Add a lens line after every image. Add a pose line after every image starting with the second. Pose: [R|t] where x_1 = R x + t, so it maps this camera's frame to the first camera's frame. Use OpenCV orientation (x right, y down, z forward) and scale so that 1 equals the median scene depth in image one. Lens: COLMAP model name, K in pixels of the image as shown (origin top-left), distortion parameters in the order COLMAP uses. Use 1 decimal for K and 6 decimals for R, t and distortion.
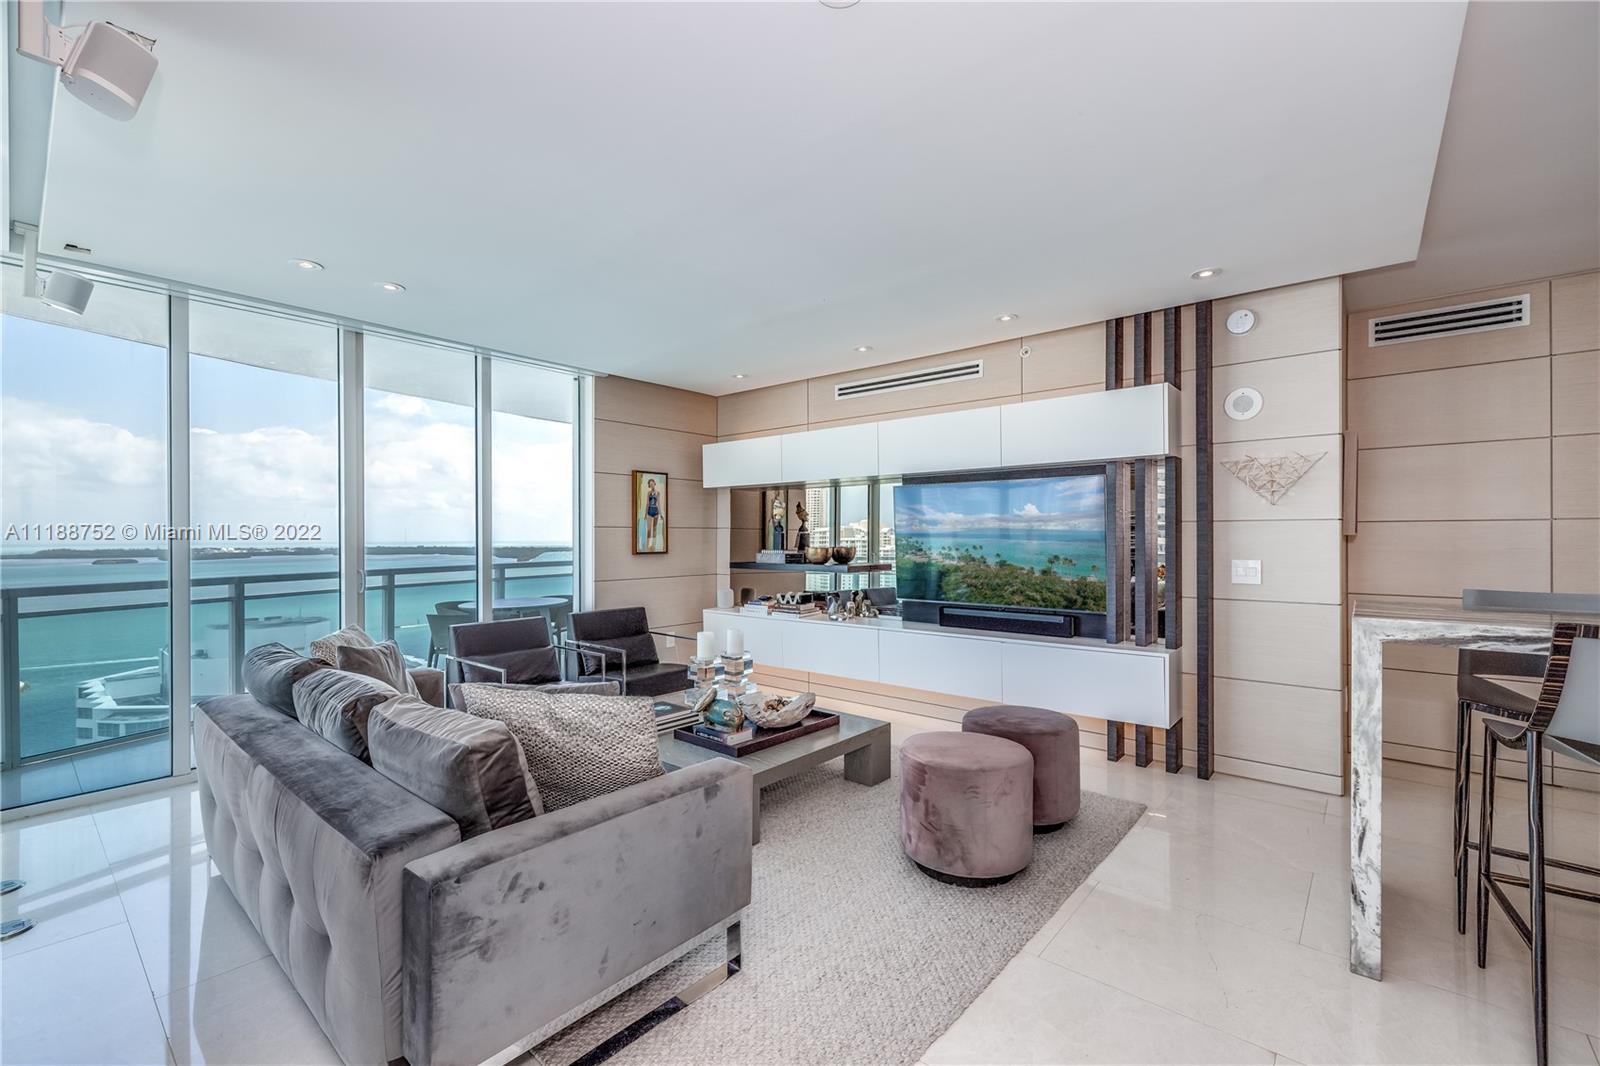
lens RADIAL K [[673.5, 0, 811.2], [0, 673.5, 543.6], [0, 0, 1]] dist [-0.002756, -0.000220]
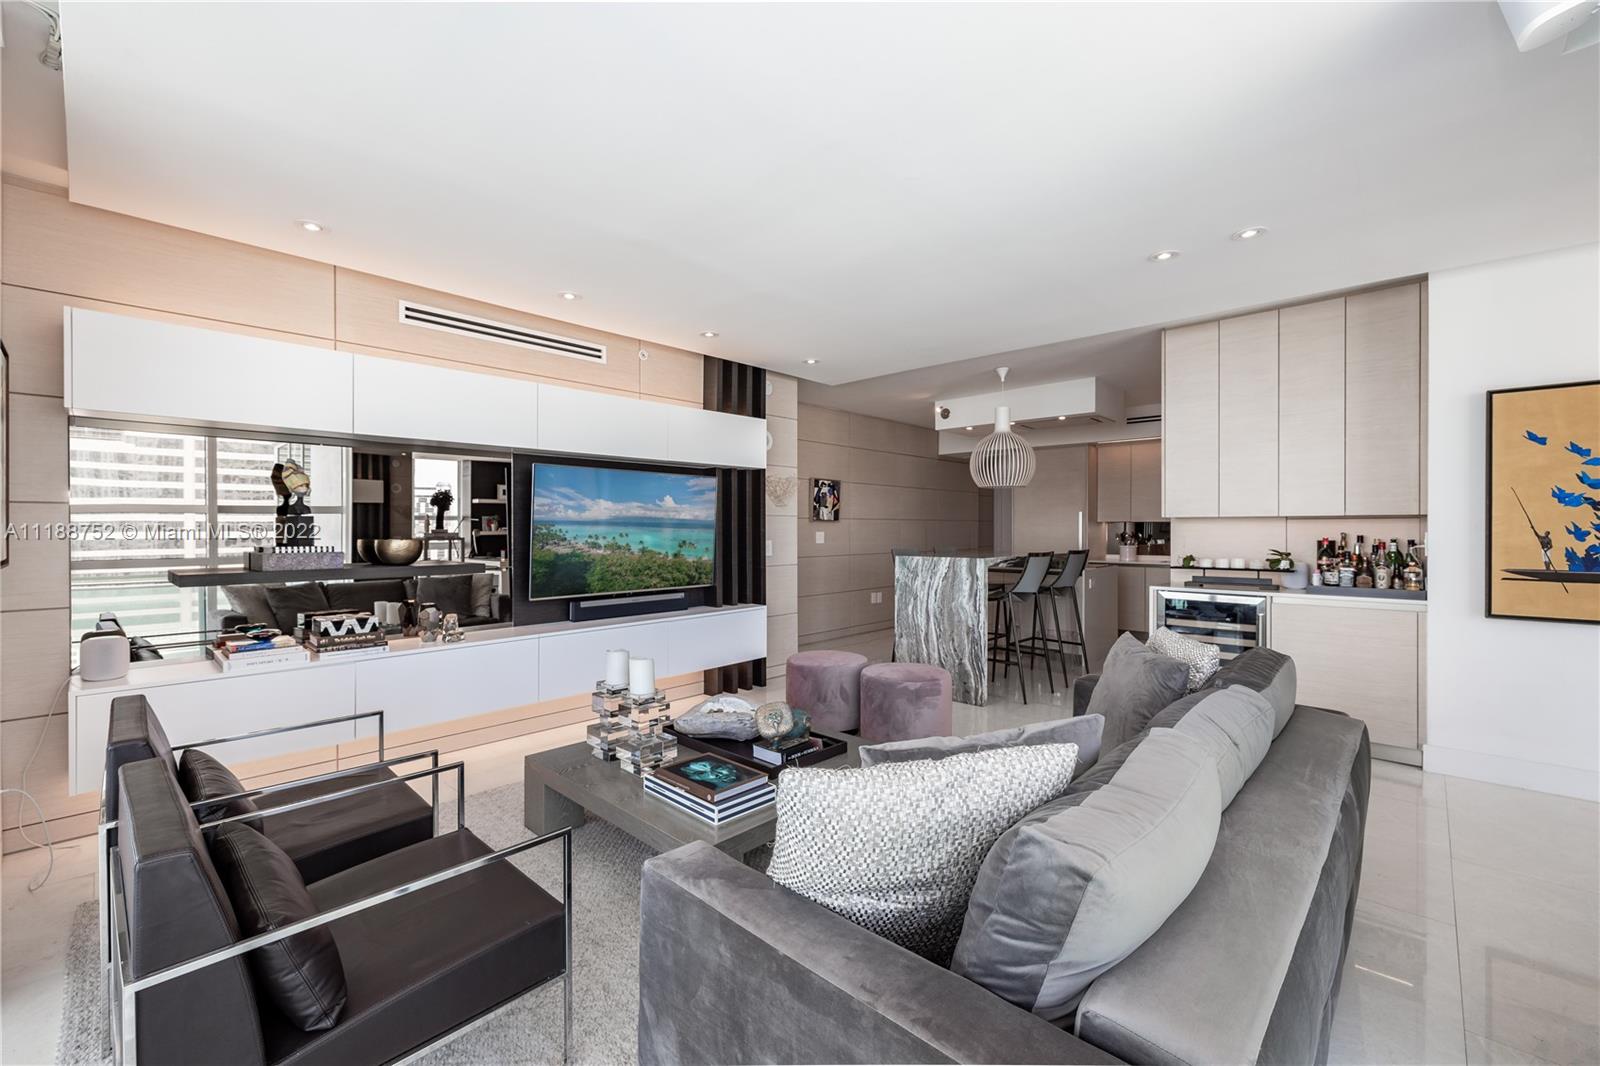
lens RADIAL K [[663.7, 0, 788.3], [0, 663.7, 533.6], [0, 0, 1]] dist [0.006537, -0.000529]
pose [[0.076372, -0.008045, 0.997047, -0.756750], [0.011322, 0.999910, 0.007201, -0.001244], [-0.997015, 0.010738, 0.076456, 0.705116]]
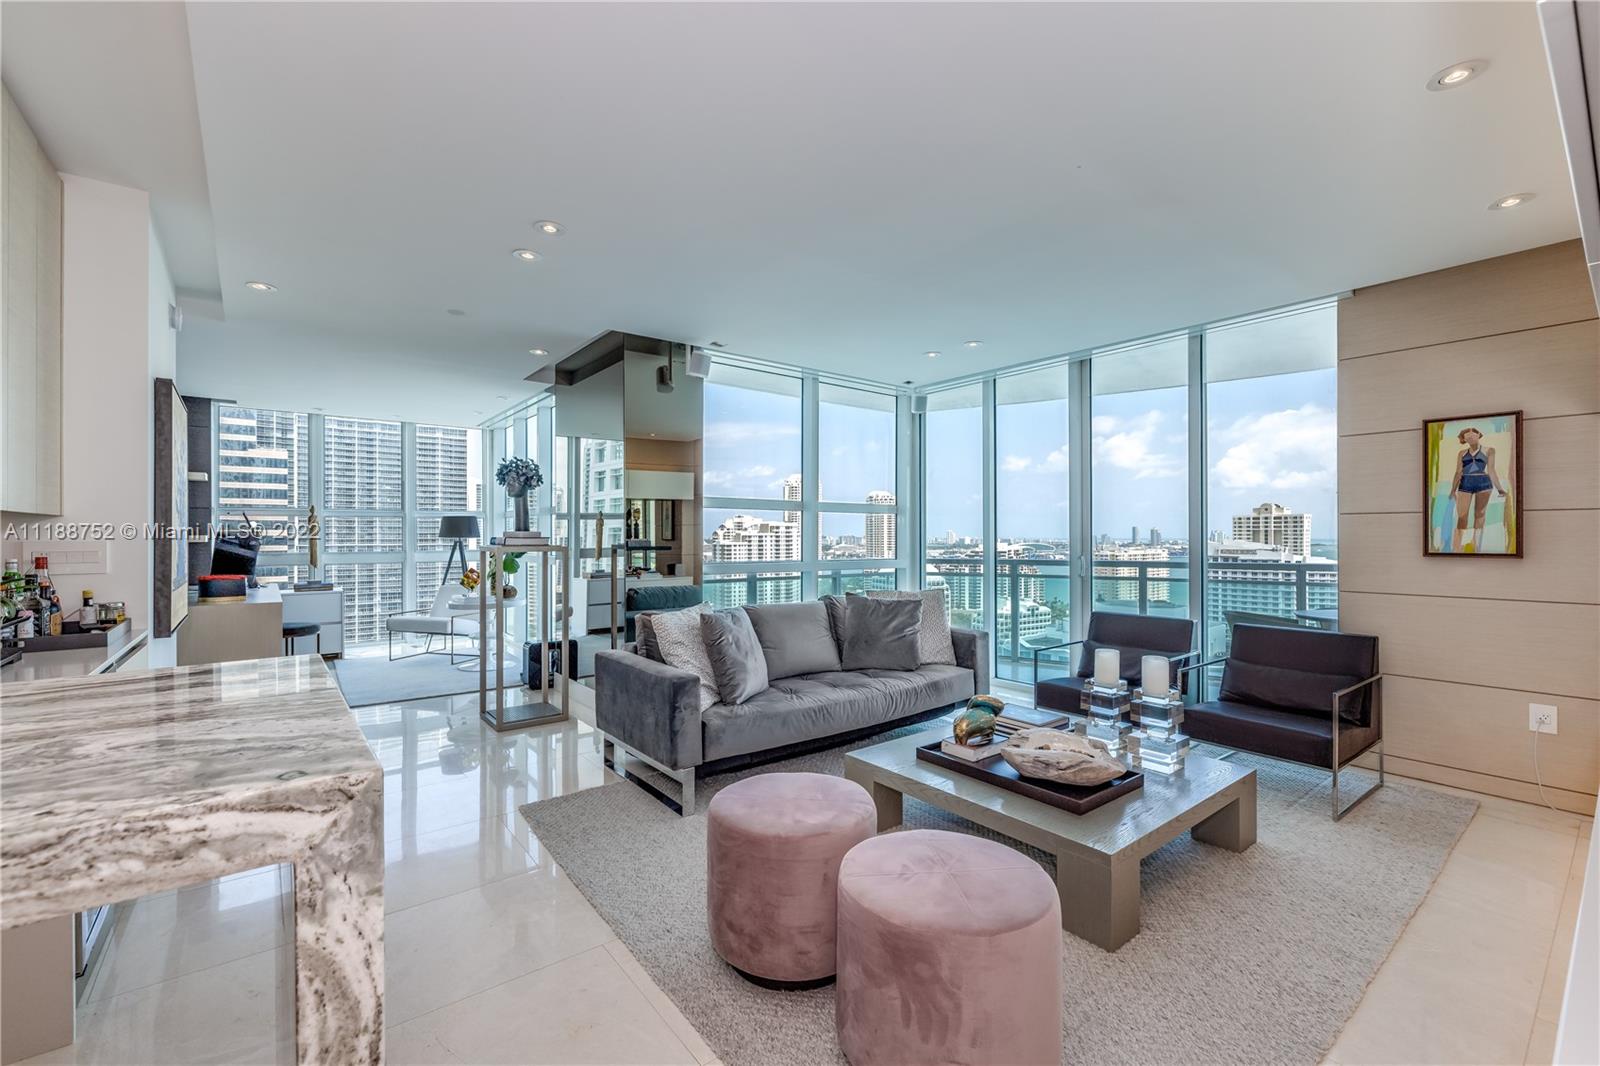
lens RADIAL K [[673.5, 0, 793.1], [0, 673.5, 536.8], [0, 0, 1]] dist [-0.002756, -0.000220]
pose [[-0.212286, 0.003930, -0.977200, 0.601570], [-0.008725, 0.999944, 0.005917, -0.000200], [0.977169, 0.009783, -0.212240, 0.723089]]
